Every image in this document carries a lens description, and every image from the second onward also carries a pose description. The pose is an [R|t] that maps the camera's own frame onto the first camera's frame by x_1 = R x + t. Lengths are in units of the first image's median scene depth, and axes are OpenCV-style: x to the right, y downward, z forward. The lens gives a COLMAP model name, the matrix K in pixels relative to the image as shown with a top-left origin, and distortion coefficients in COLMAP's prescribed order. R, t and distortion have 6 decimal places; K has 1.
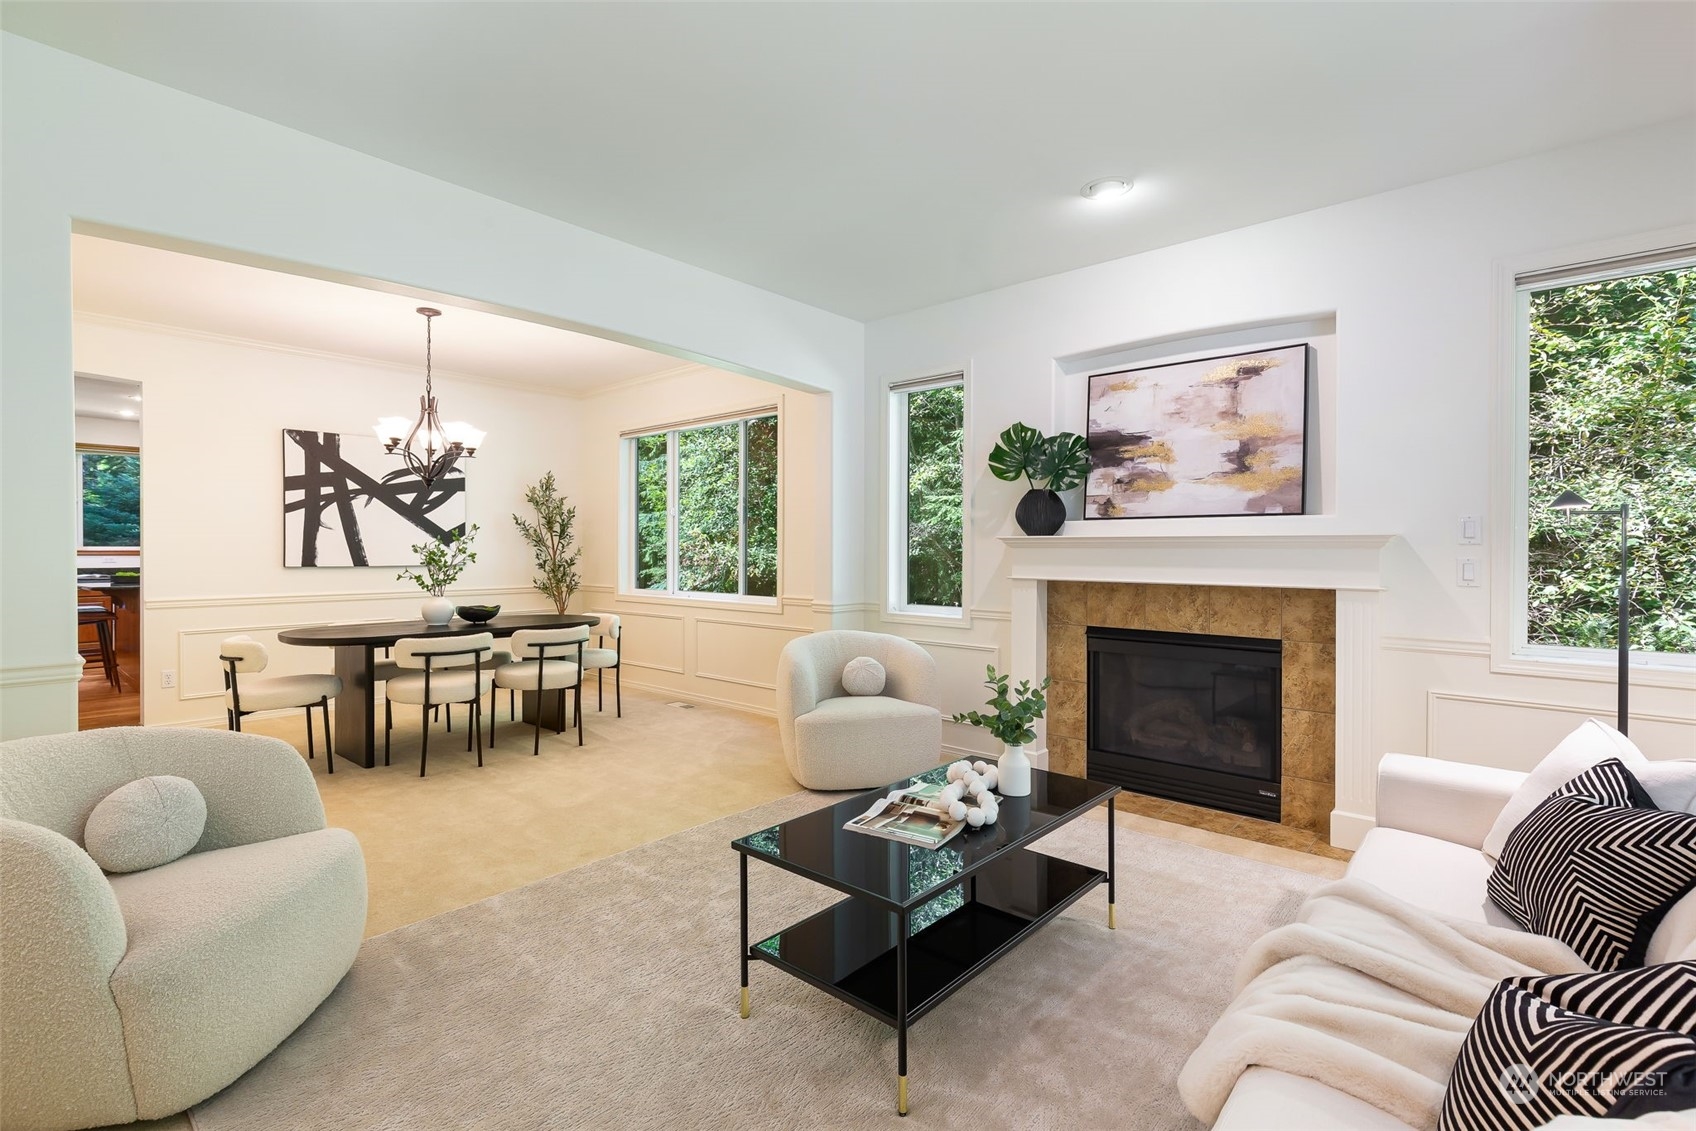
lens RADIAL K [[774.8, 0, 848.0], [0, 774.8, 565.5], [0, 0, 1]] dist [0.002659, 0.000154]
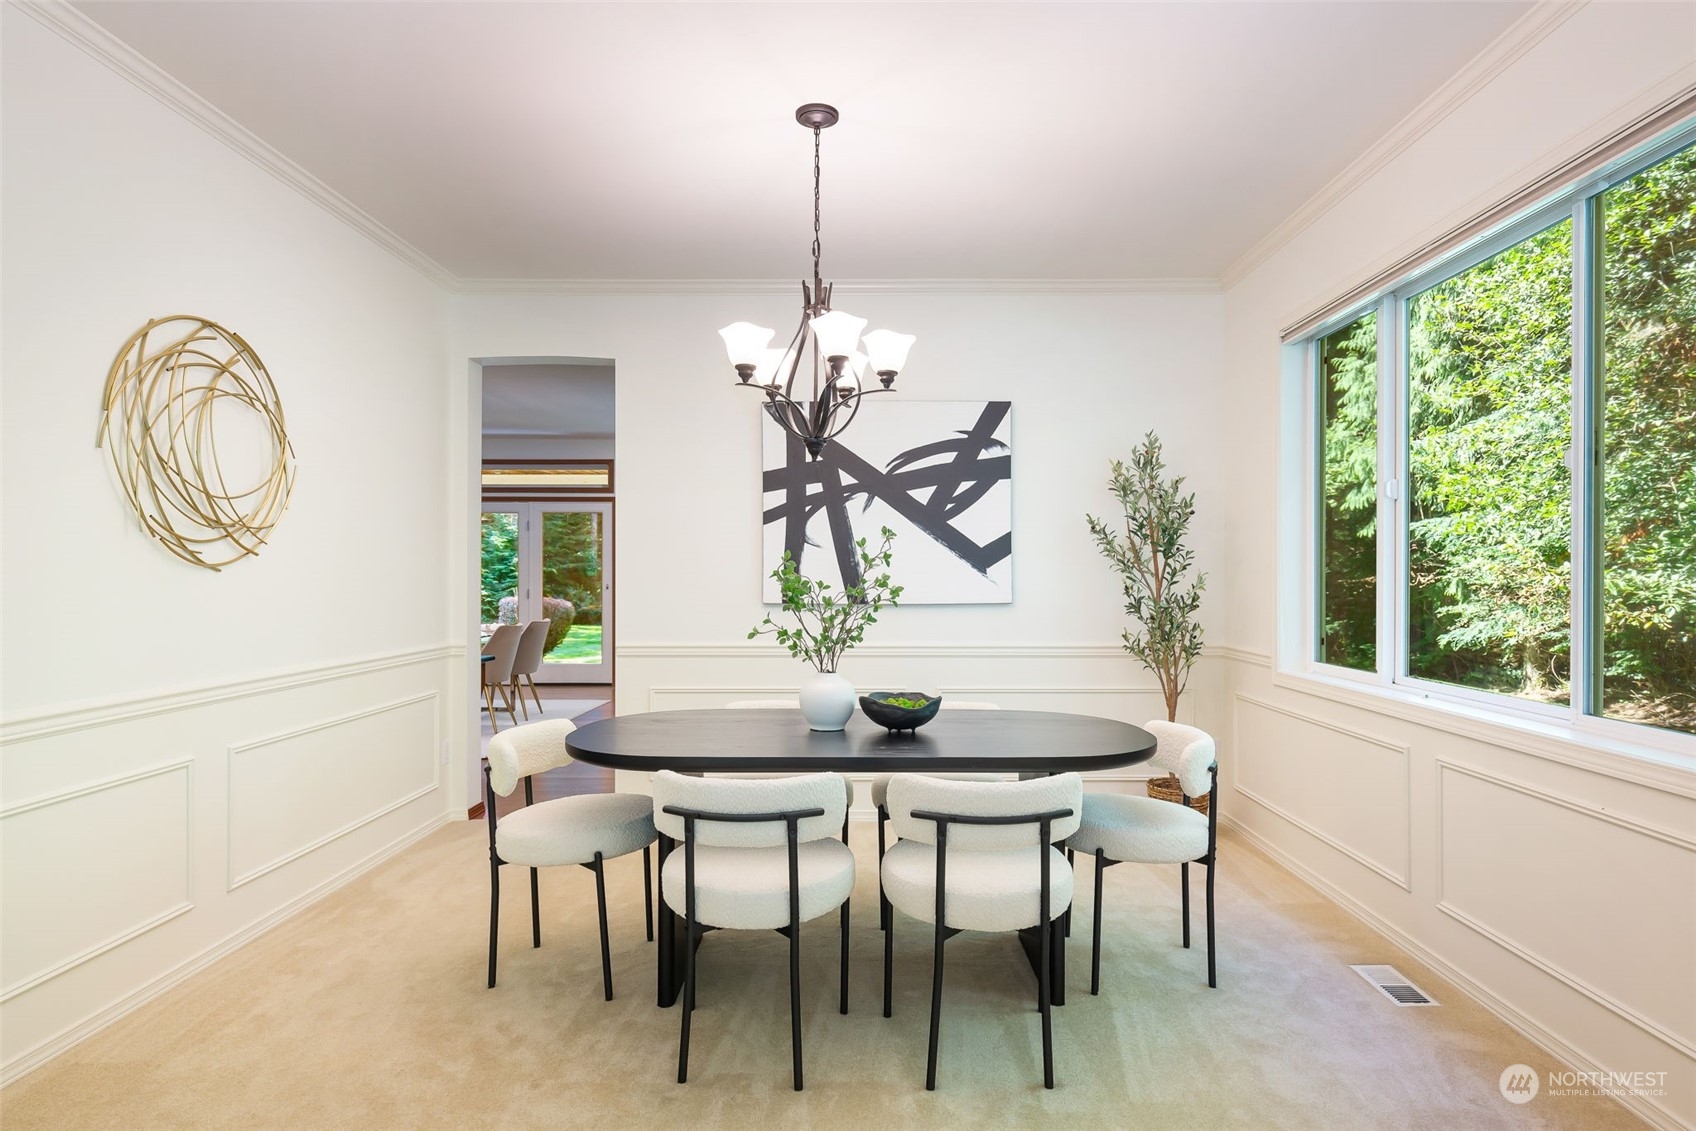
lens RADIAL K [[981.9, 0, 848.0], [0, 981.9, 565.5], [0, 0, 1]] dist [0.000305, -0.000301]
pose [[0.686545, -0.009340, -0.727027, -0.041562], [-0.013494, 0.999582, -0.025583, -0.009885], [0.726962, 0.027374, 0.686132, 0.430589]]
